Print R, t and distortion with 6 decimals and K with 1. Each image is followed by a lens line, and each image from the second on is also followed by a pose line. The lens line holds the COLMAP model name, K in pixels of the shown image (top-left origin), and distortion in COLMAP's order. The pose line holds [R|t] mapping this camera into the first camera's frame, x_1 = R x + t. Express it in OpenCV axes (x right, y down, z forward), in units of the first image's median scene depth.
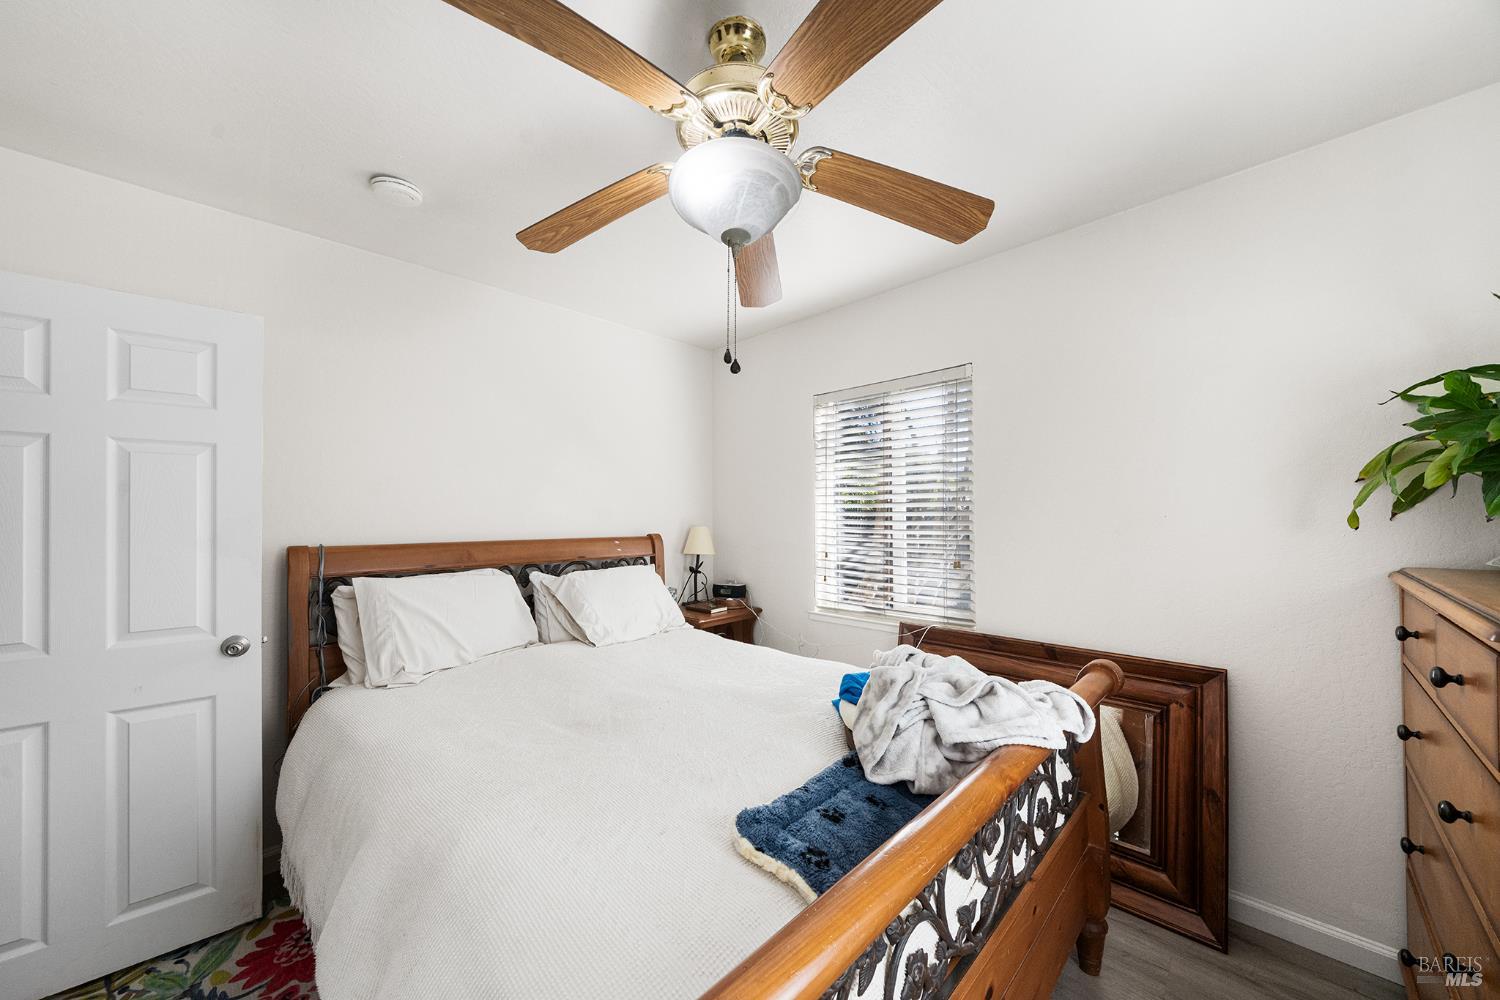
lens RADIAL K [[528.7, 0, 751.7], [0, 528.7, 509.2], [0, 0, 1]] dist [0.000141, -0.000004]
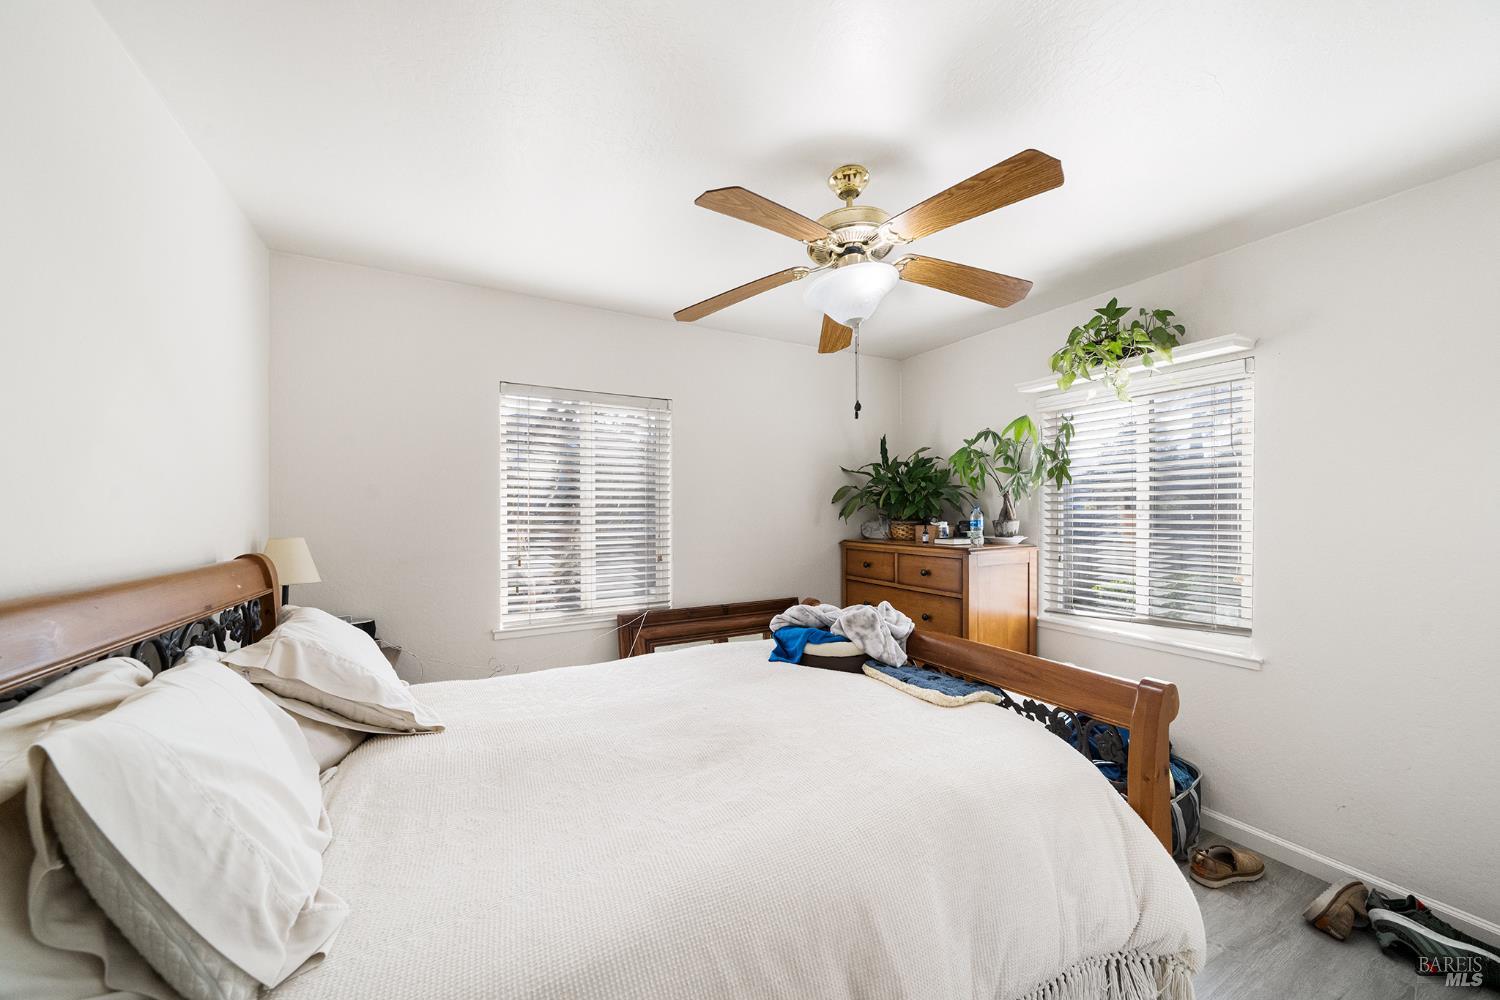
lens RADIAL K [[530.0, 0, 752.4], [0, 530.0, 516.9], [0, 0, 1]] dist [0.000144, 0.000000]
pose [[0.289418, -0.002994, 0.957198, -0.765184], [-0.006185, 0.999968, 0.004998, 0.000945], [-0.957183, -0.007367, 0.289390, 0.450488]]
